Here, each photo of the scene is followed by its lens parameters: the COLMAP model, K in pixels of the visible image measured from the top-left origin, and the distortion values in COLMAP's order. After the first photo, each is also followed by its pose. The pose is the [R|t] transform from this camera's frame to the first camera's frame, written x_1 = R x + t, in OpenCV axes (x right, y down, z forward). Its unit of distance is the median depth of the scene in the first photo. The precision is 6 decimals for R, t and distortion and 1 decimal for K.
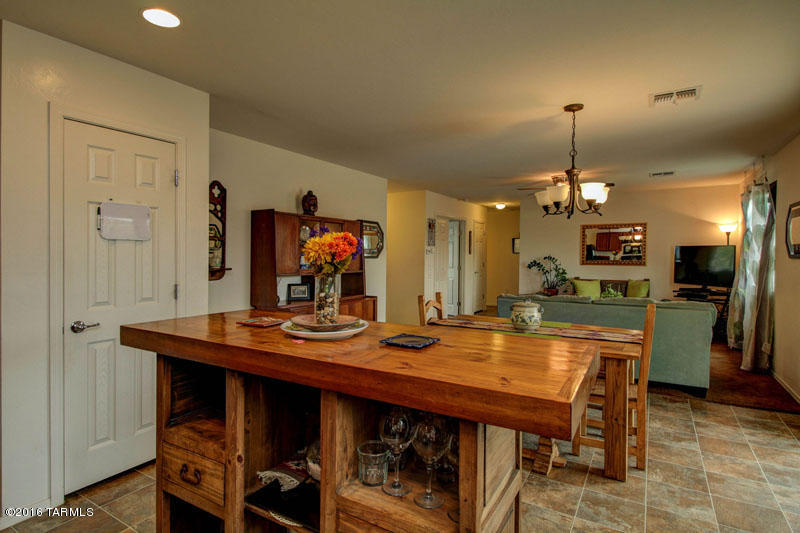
lens RADIAL K [[416.9, 0, 389.1], [0, 416.9, 260.1], [0, 0, 1]] dist [0.009941, -0.004045]
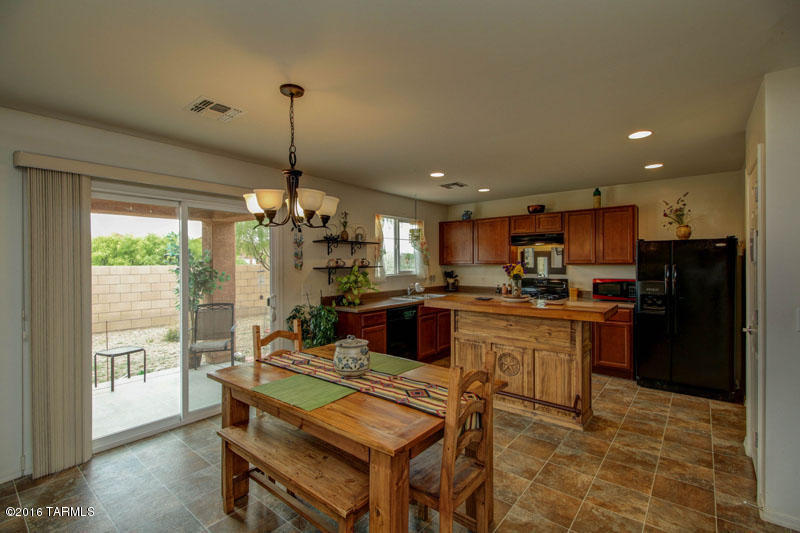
lens RADIAL K [[365.2, 0, 396.1], [0, 365.2, 264.5], [0, 0, 1]] dist [0.015729, -0.004722]
pose [[-0.992578, 0.001736, 0.121596, 0.109192], [0.004128, 0.999803, 0.019426, -0.034738], [-0.121538, 0.019783, -0.992390, 1.123251]]
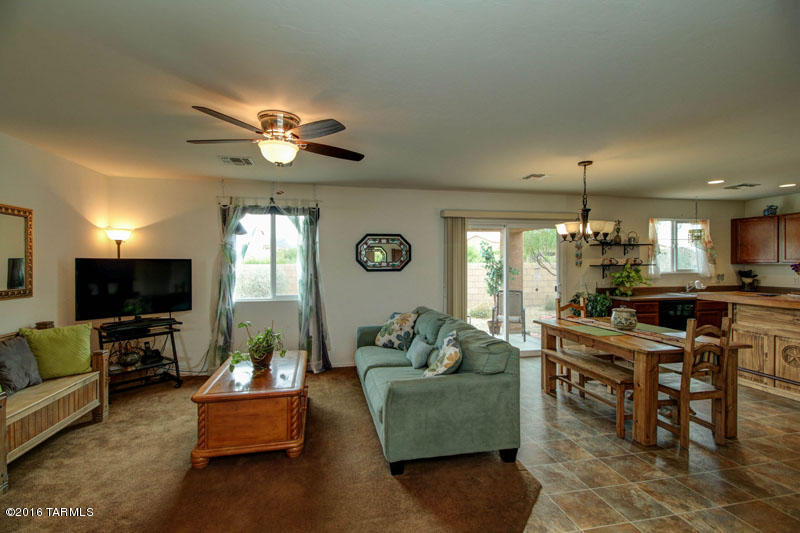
lens RADIAL K [[365.2, 0, 398.5], [0, 365.2, 265.6], [0, 0, 1]] dist [0.015729, -0.004722]
pose [[-0.700327, -0.006709, 0.713790, 0.004661], [0.012218, 0.999697, 0.021384, -0.041960], [-0.713717, 0.023697, -0.700033, 1.540670]]
